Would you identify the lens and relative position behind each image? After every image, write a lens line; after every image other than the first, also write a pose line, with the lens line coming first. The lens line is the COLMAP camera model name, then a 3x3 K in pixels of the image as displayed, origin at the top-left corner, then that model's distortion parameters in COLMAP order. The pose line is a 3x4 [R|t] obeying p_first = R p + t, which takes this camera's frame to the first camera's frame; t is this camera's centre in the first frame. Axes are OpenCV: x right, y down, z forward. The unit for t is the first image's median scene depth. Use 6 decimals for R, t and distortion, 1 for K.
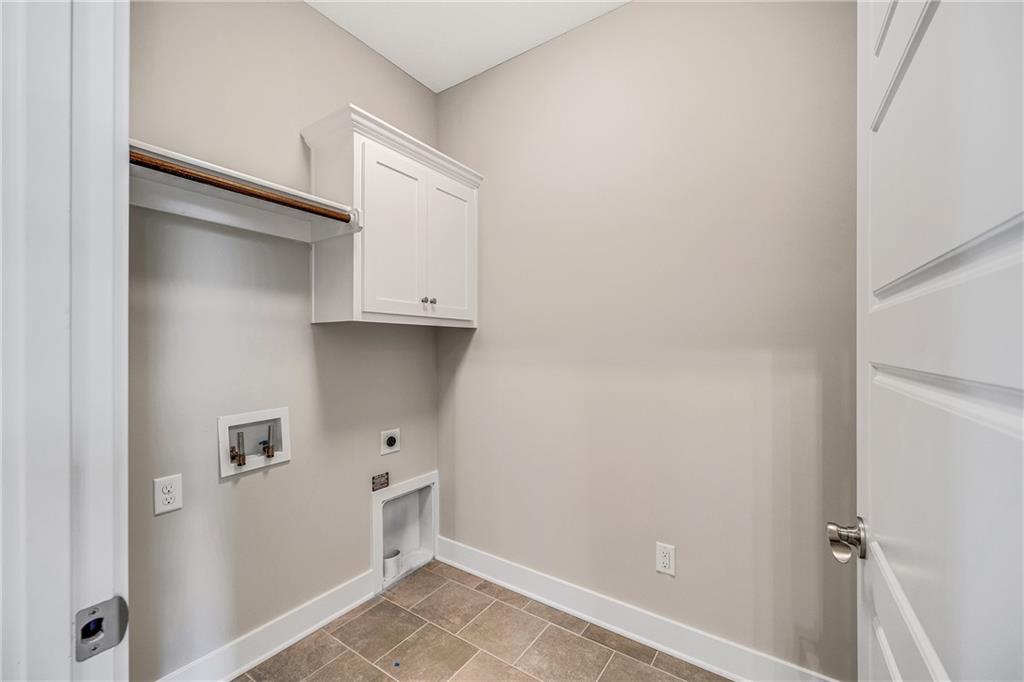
lens RADIAL K [[407.9, 0, 516.2], [0, 407.9, 347.7], [0, 0, 1]] dist [-0.001704, 0.000029]
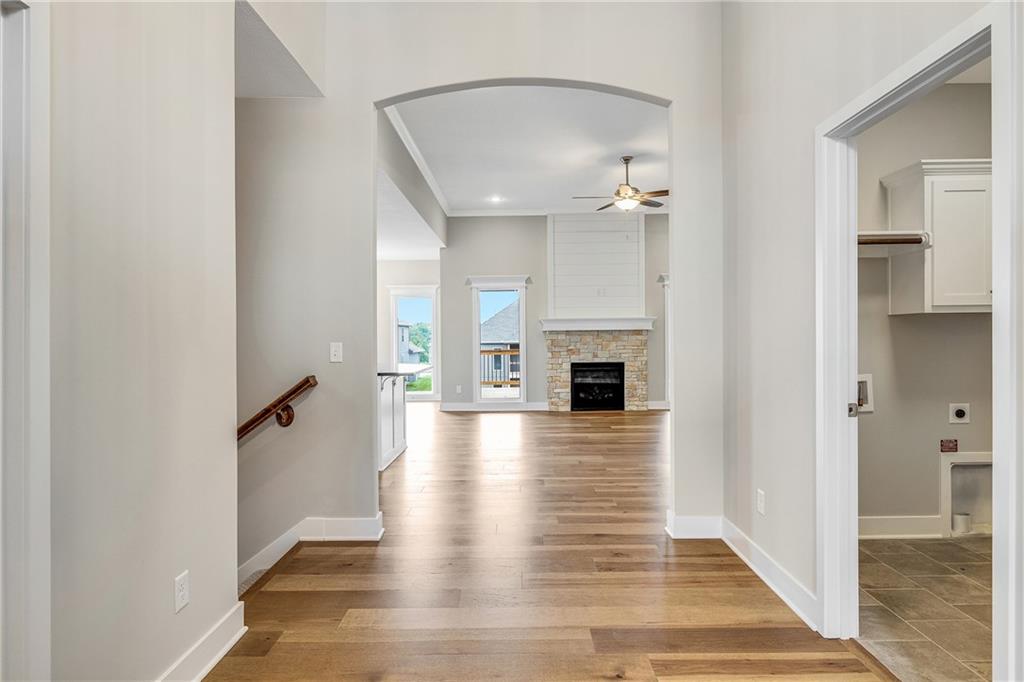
lens RADIAL K [[560.8, 0, 513.6], [0, 560.8, 347.3], [0, 0, 1]] dist [-0.004916, -0.001054]
pose [[0.547109, 0.005481, -0.837043, 0.392172], [0.012810, 0.999807, 0.014919, 0.003570], [0.836963, -0.018885, 0.546933, -1.110781]]
